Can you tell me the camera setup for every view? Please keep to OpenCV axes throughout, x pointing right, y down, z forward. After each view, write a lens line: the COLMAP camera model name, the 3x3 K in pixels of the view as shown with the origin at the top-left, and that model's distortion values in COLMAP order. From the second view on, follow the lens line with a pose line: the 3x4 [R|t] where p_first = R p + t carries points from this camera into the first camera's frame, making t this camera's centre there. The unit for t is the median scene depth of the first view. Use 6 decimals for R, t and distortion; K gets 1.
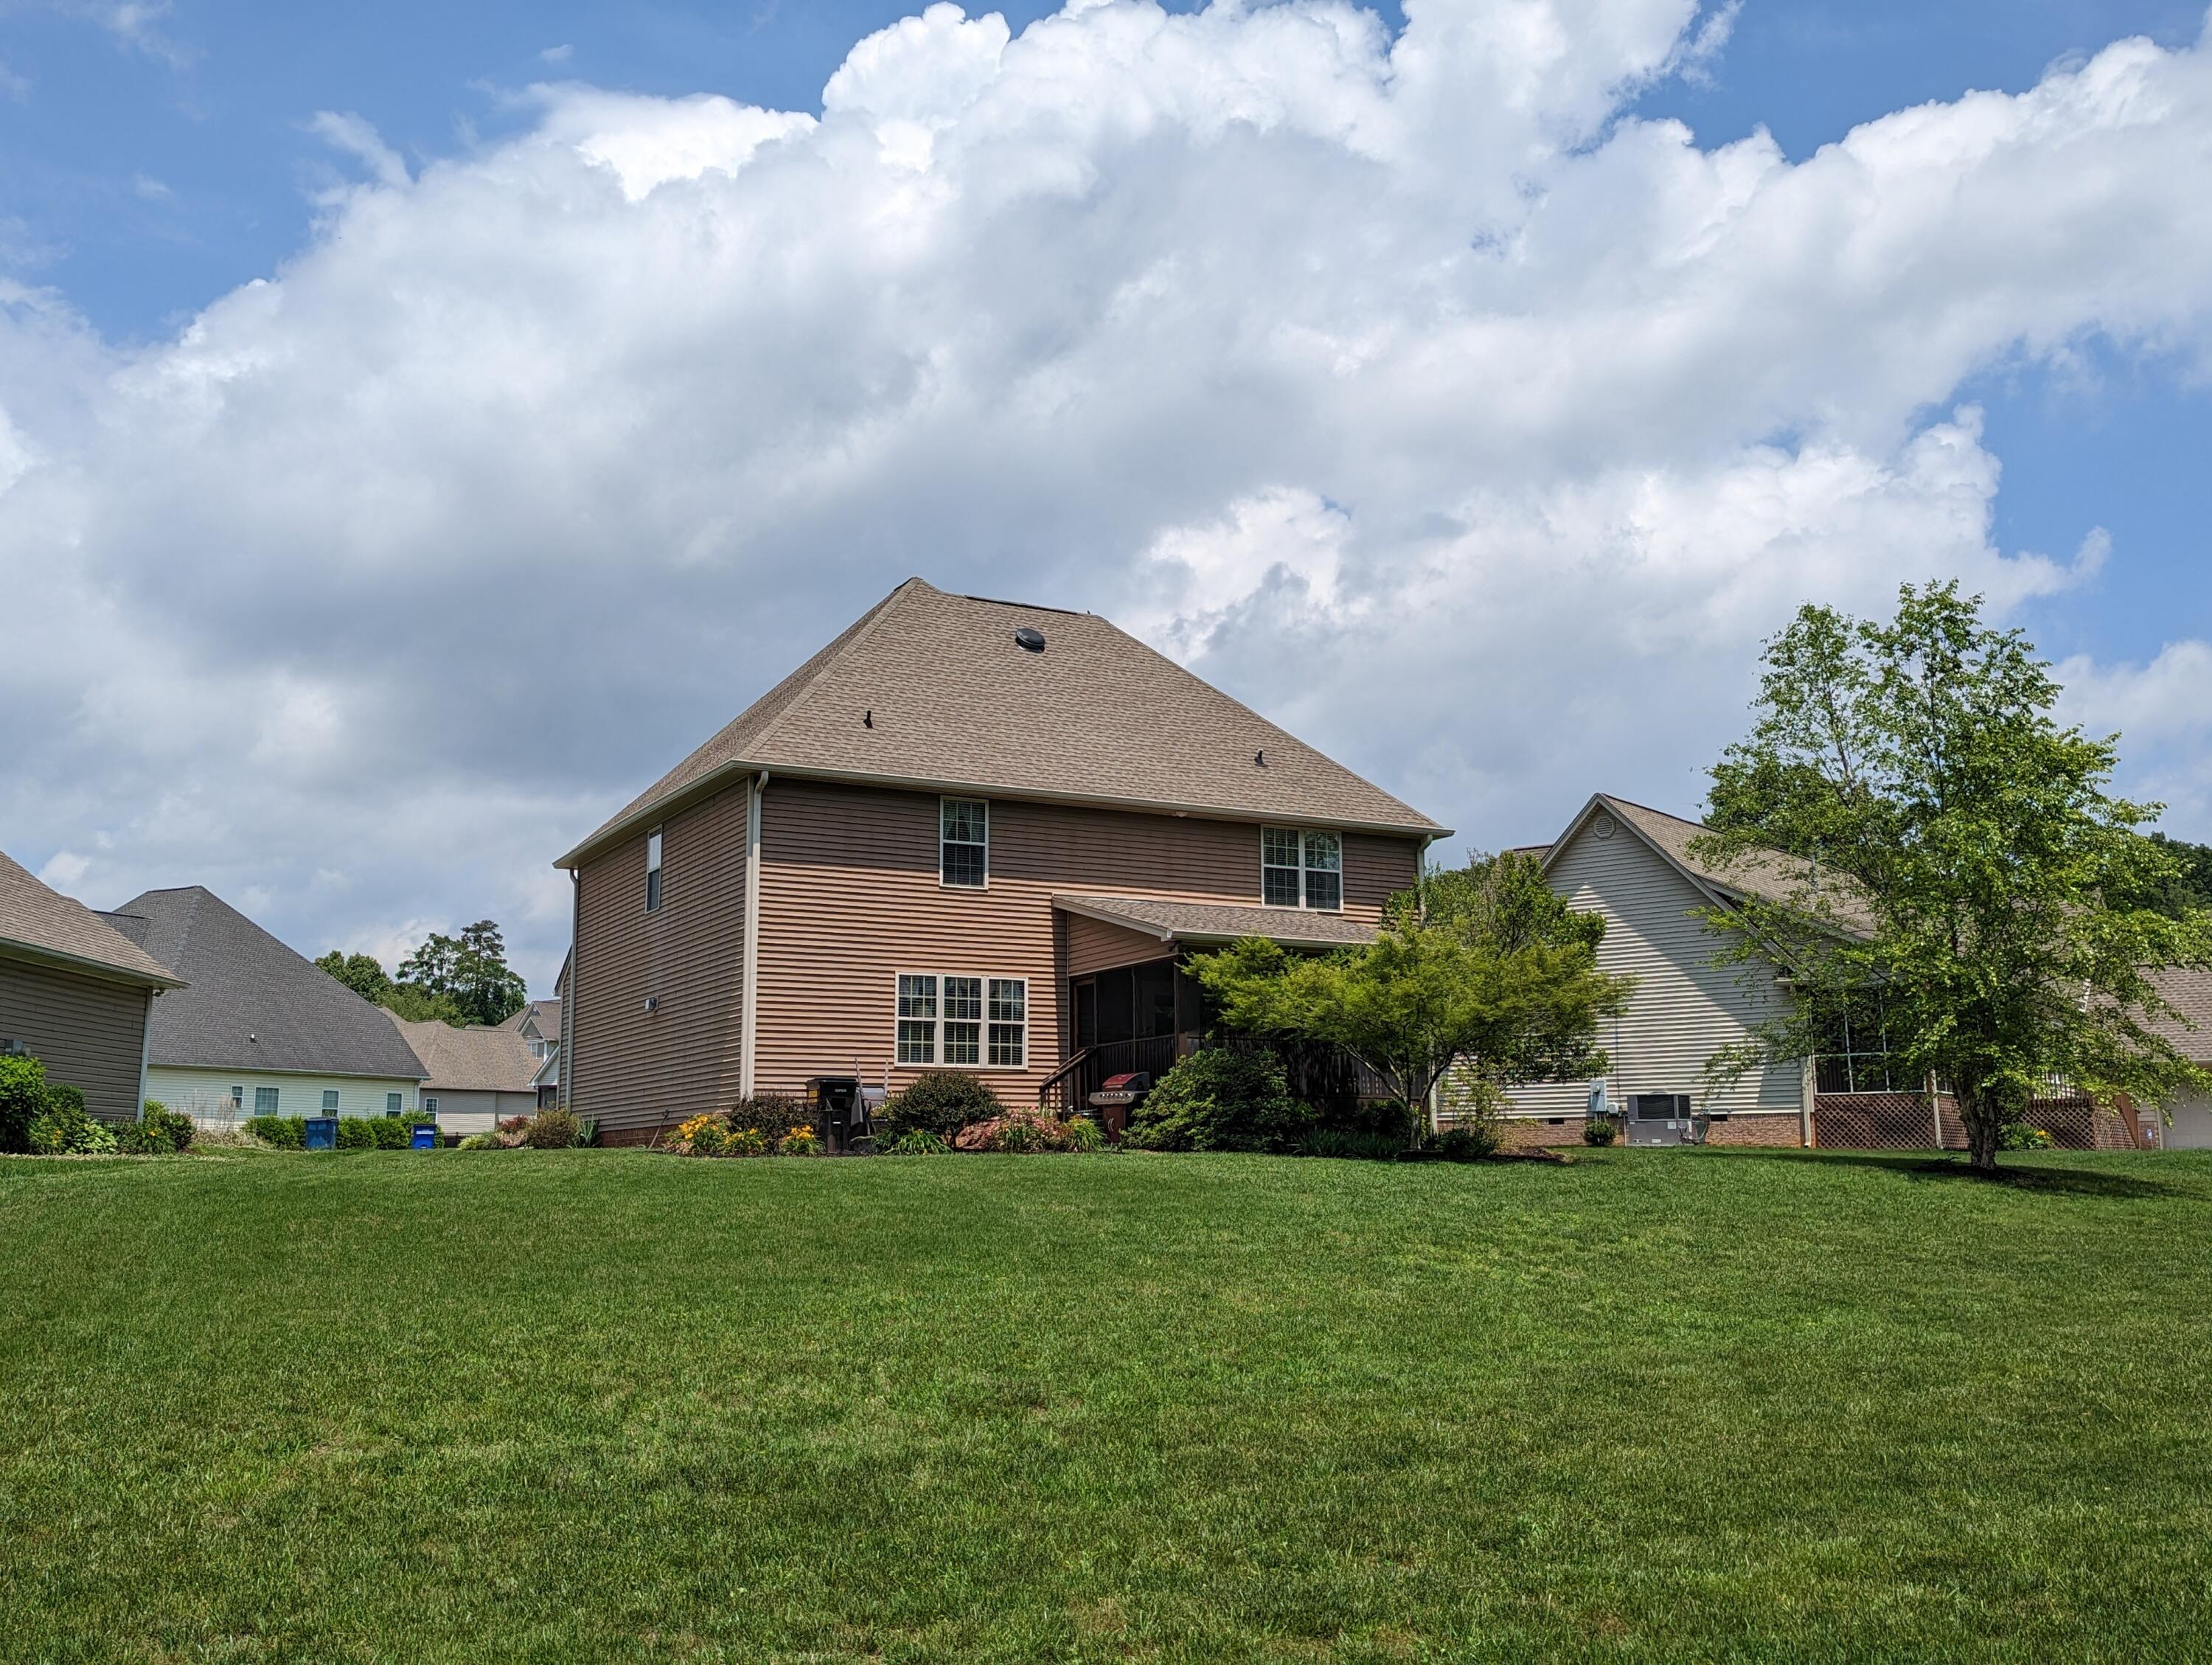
lens RADIAL K [[1960.4, 0, 1107.0], [0, 1960.4, 836.9], [0, 0, 1]] dist [0.001885, -0.015013]
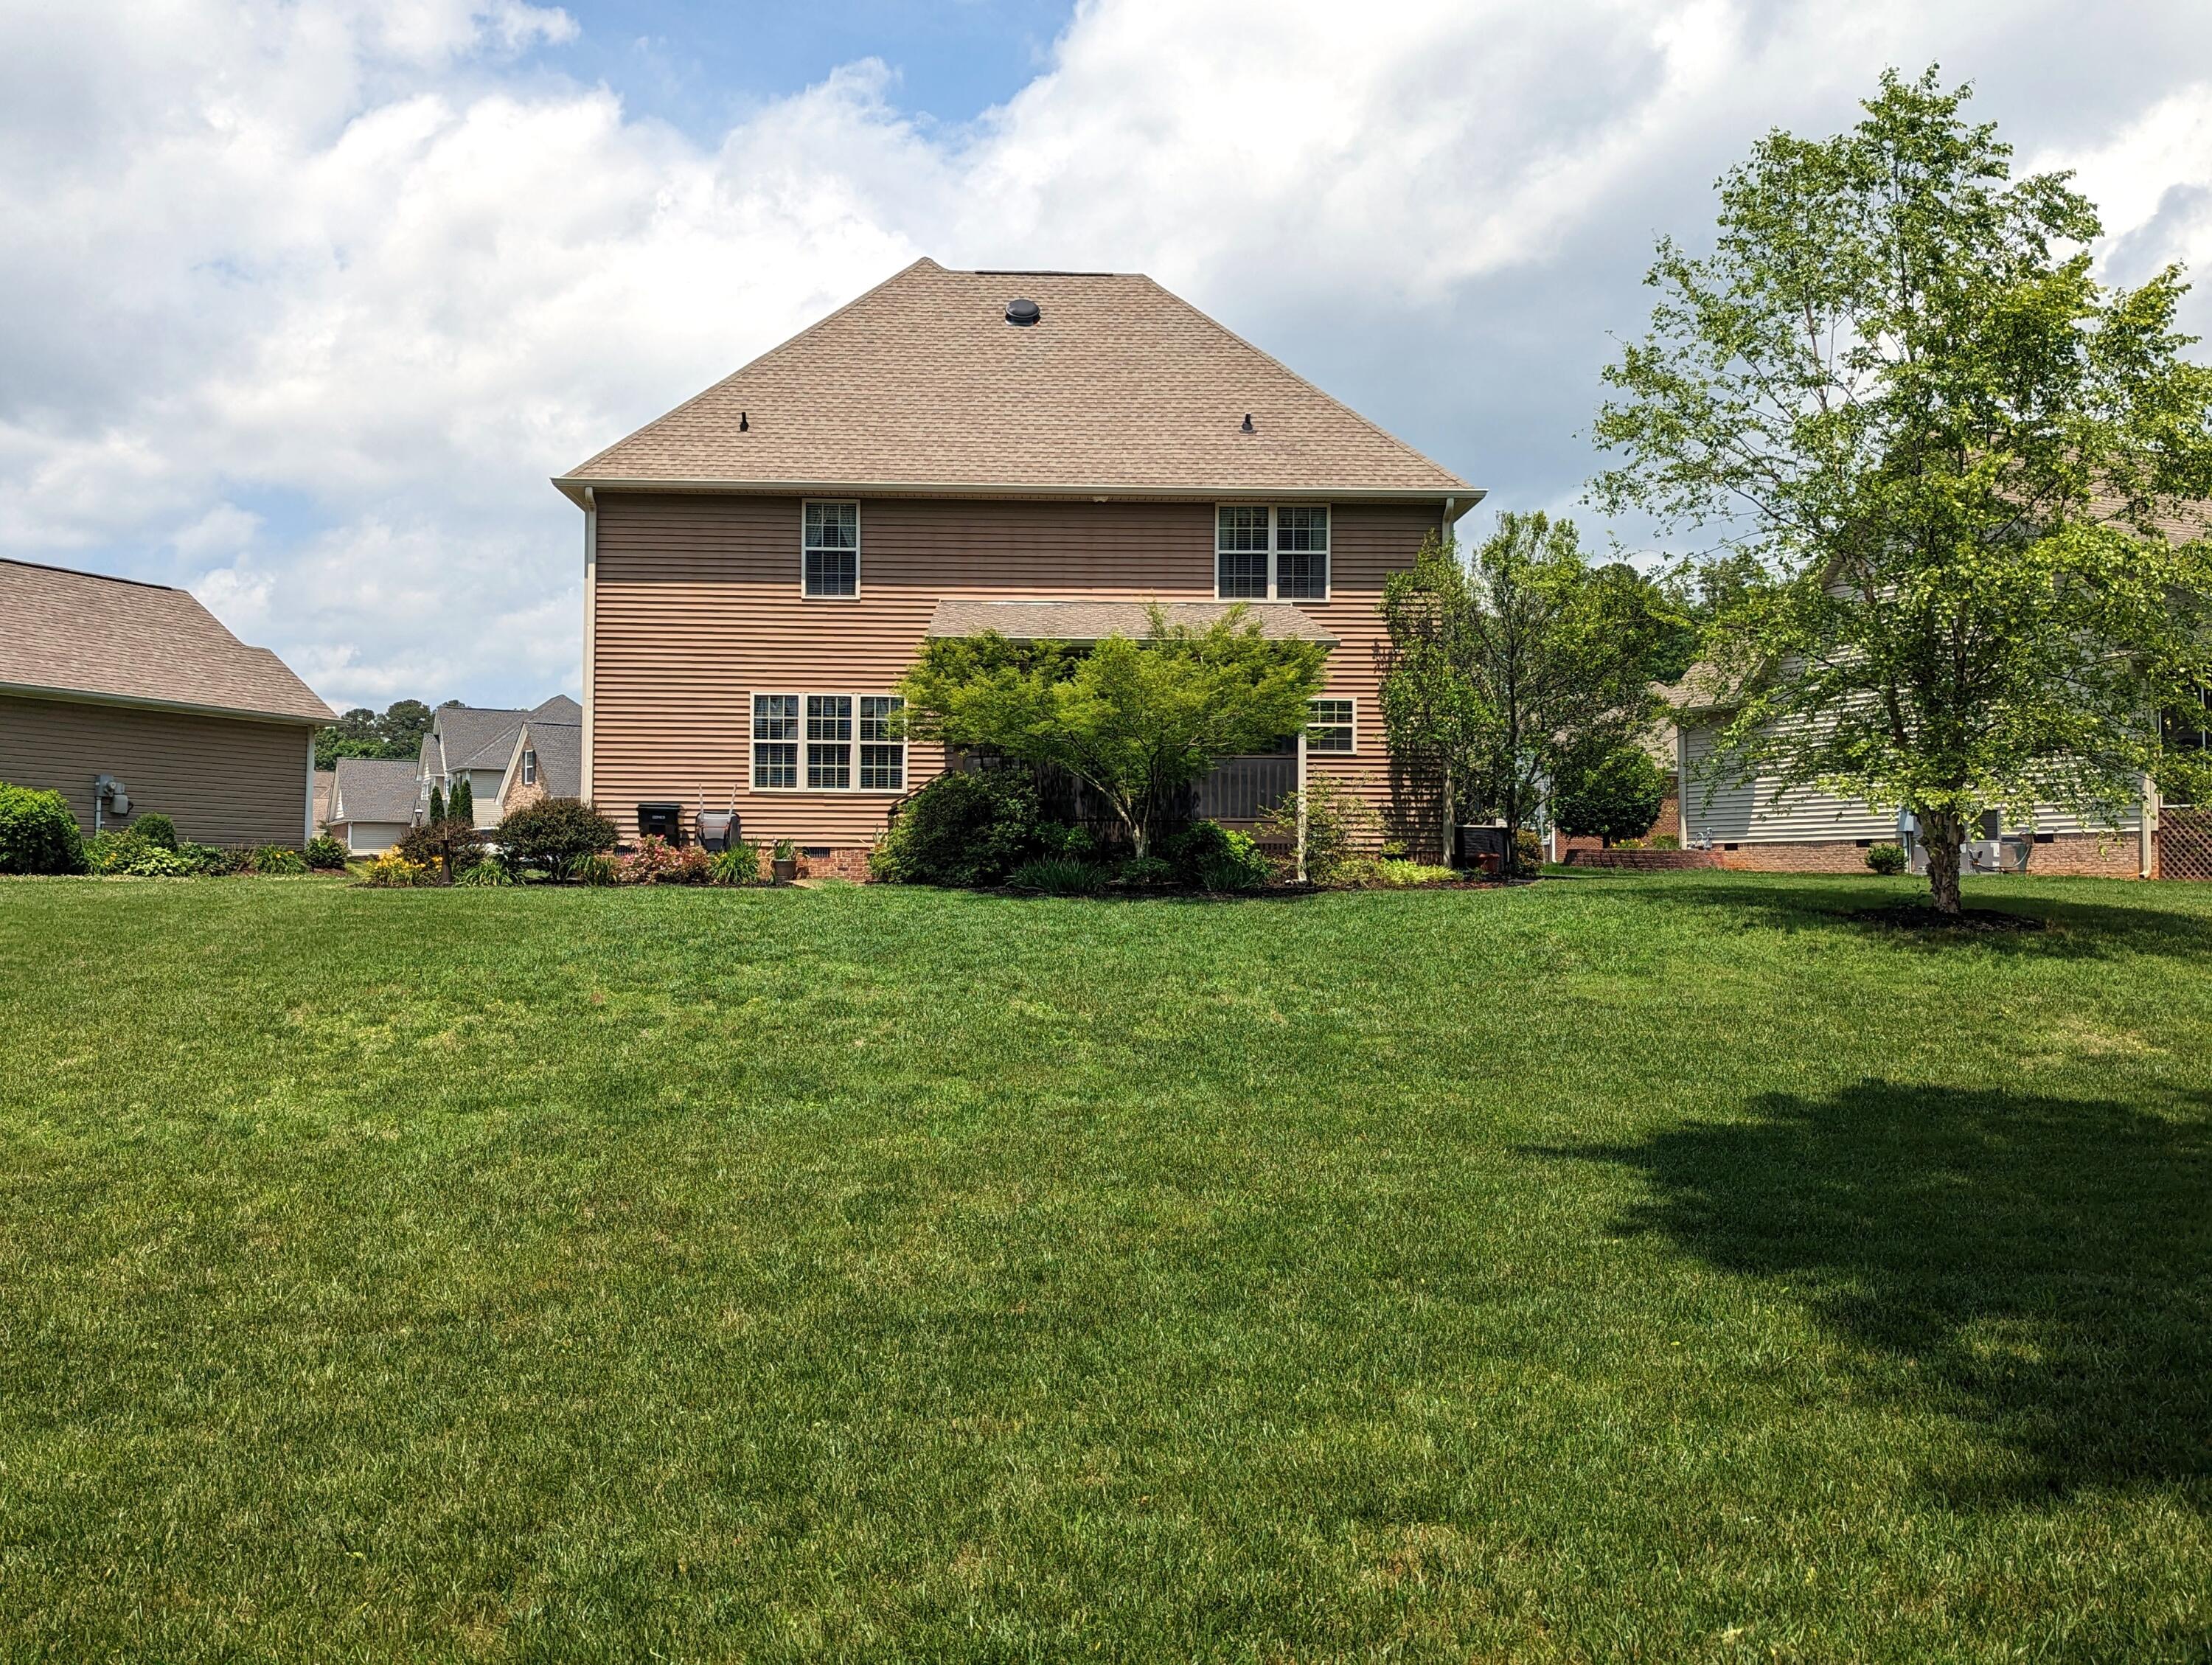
lens RADIAL K [[1960.4, 0, 1105.5], [0, 1960.4, 830.2], [0, 0, 1]] dist [0.001885, -0.015013]
pose [[0.913508, -0.012059, -0.406641, 0.416533], [0.064892, 0.991082, 0.116387, 0.035034], [0.401611, -0.132708, 0.906144, 0.203086]]
